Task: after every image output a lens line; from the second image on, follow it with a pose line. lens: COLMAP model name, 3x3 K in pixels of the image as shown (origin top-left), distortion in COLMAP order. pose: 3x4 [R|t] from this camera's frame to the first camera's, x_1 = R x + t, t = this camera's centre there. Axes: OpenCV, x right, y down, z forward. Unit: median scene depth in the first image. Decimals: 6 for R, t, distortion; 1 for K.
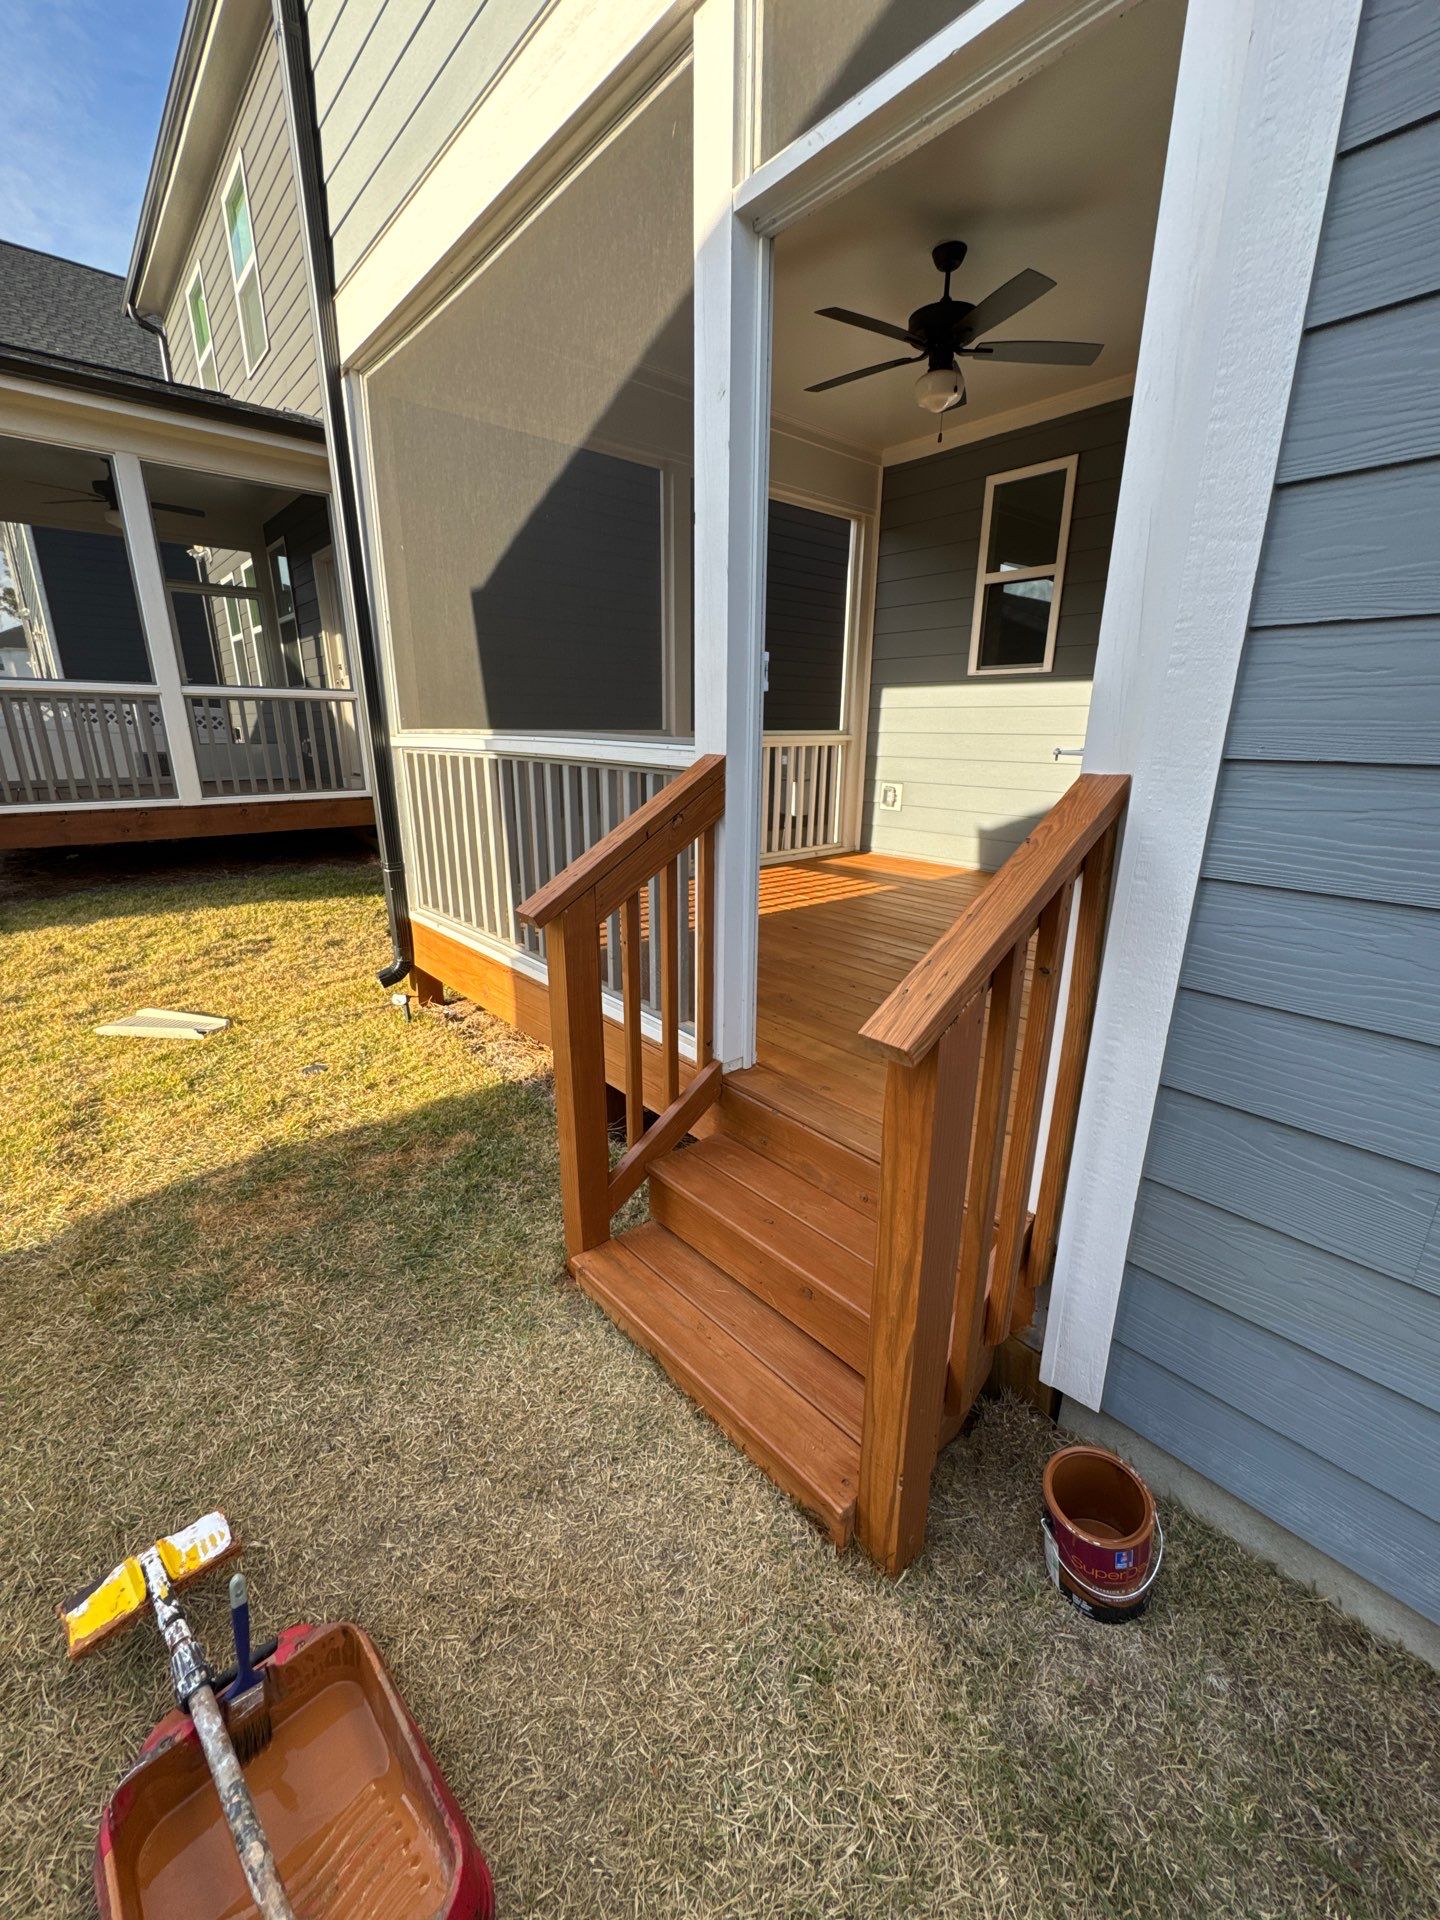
lens RADIAL K [[766.5, 0, 720.7], [0, 766.5, 959.7], [0, 0, 1]] dist [-0.001687, -0.000378]
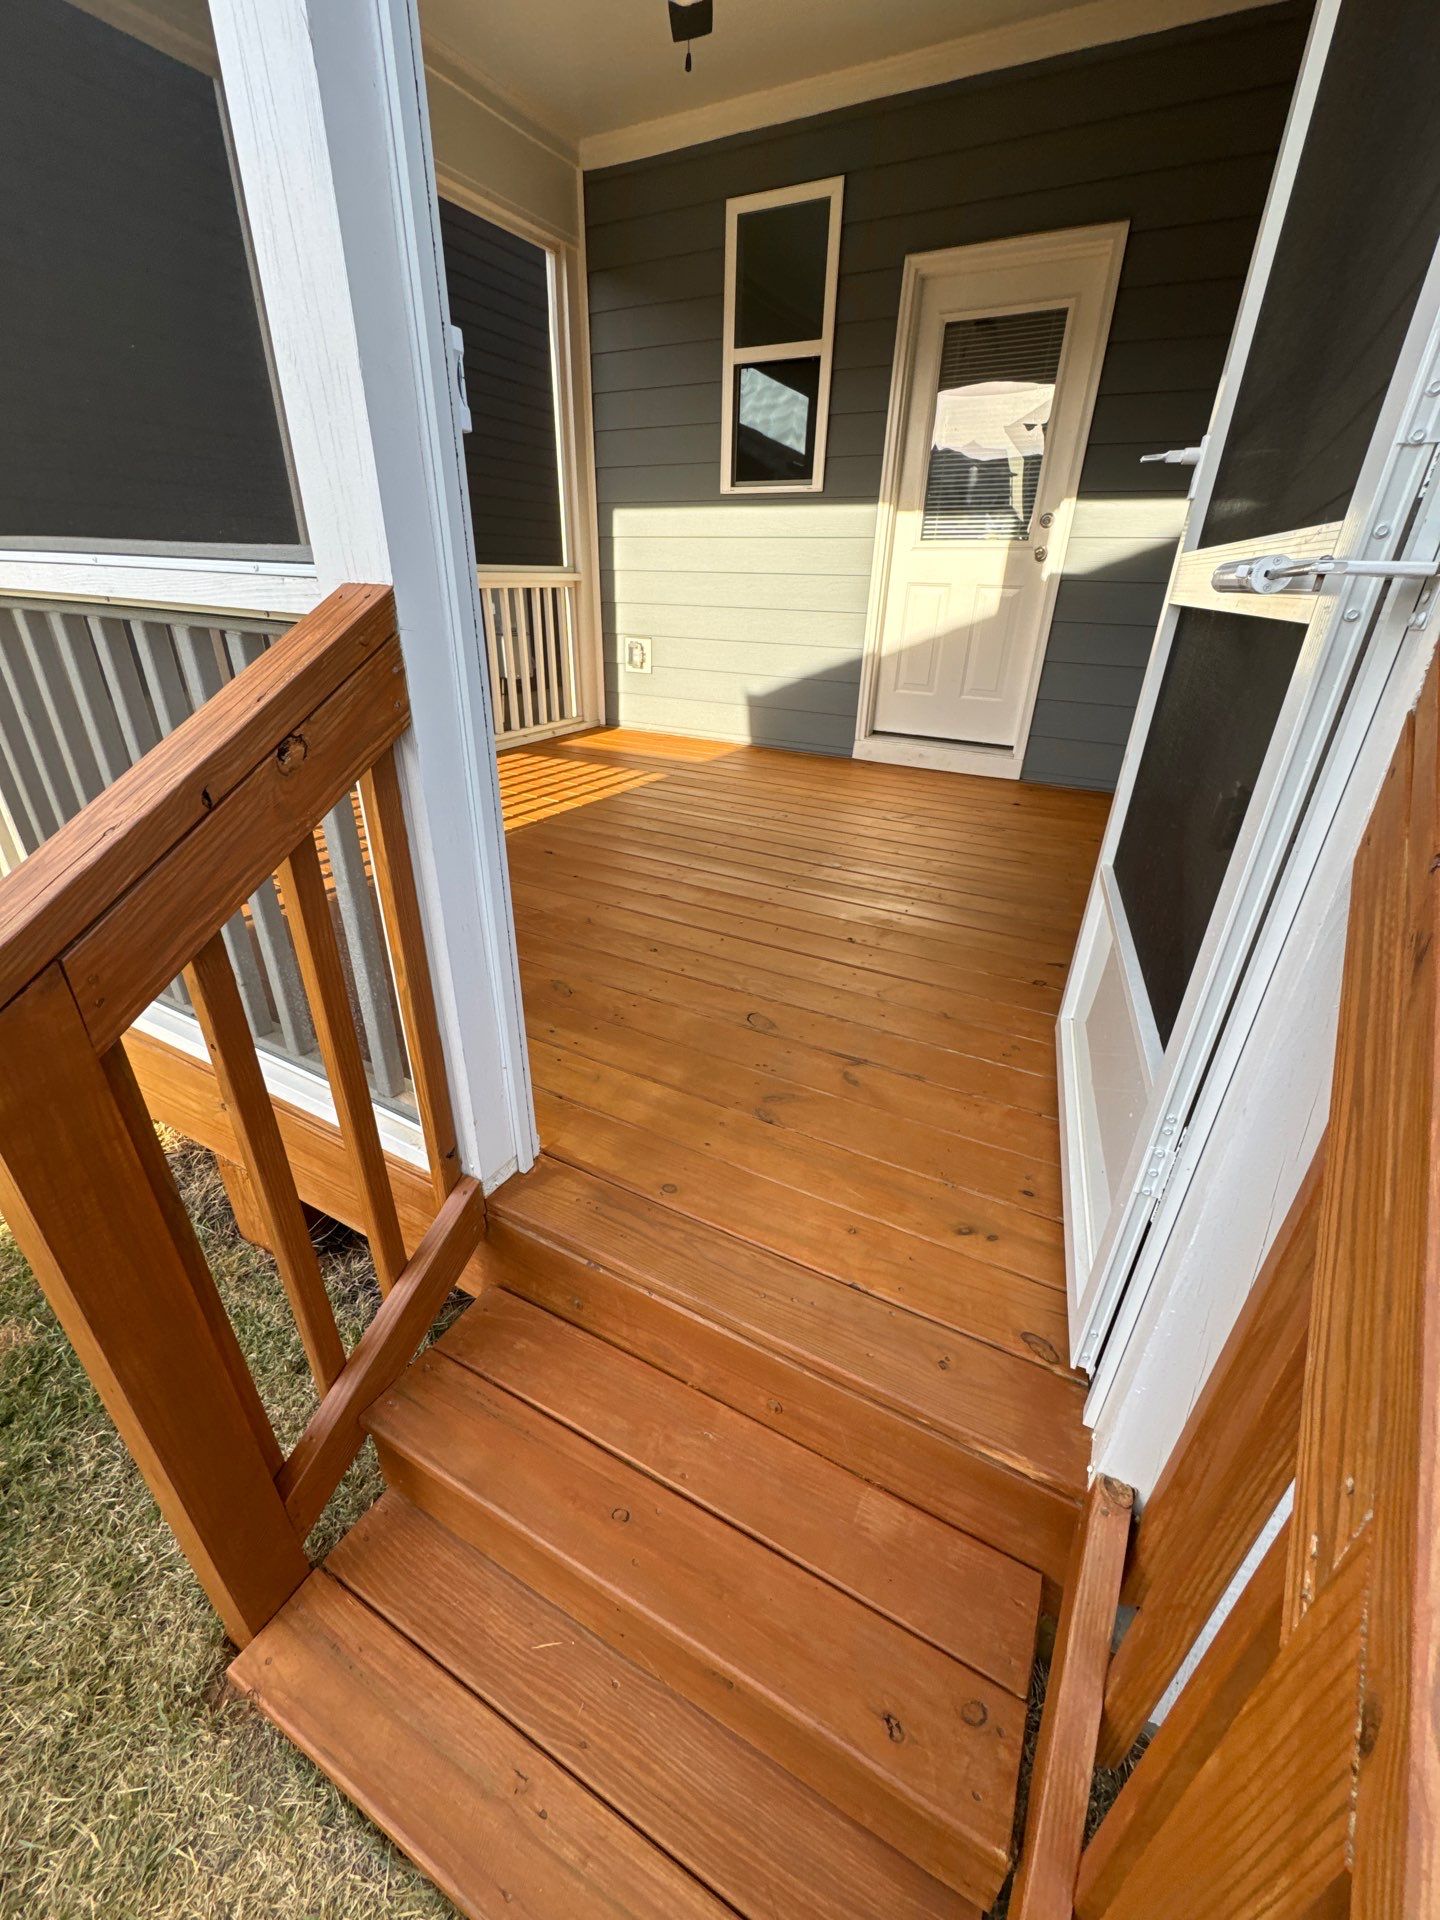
lens RADIAL K [[766.5, 0, 718.4], [0, 766.5, 954.4], [0, 0, 1]] dist [-0.001687, -0.000378]
pose [[0.939344, -0.141799, 0.312290, 0.008506], [0.087673, 0.979555, 0.181067, -0.071038], [-0.331581, -0.142705, 0.932571, 0.287391]]
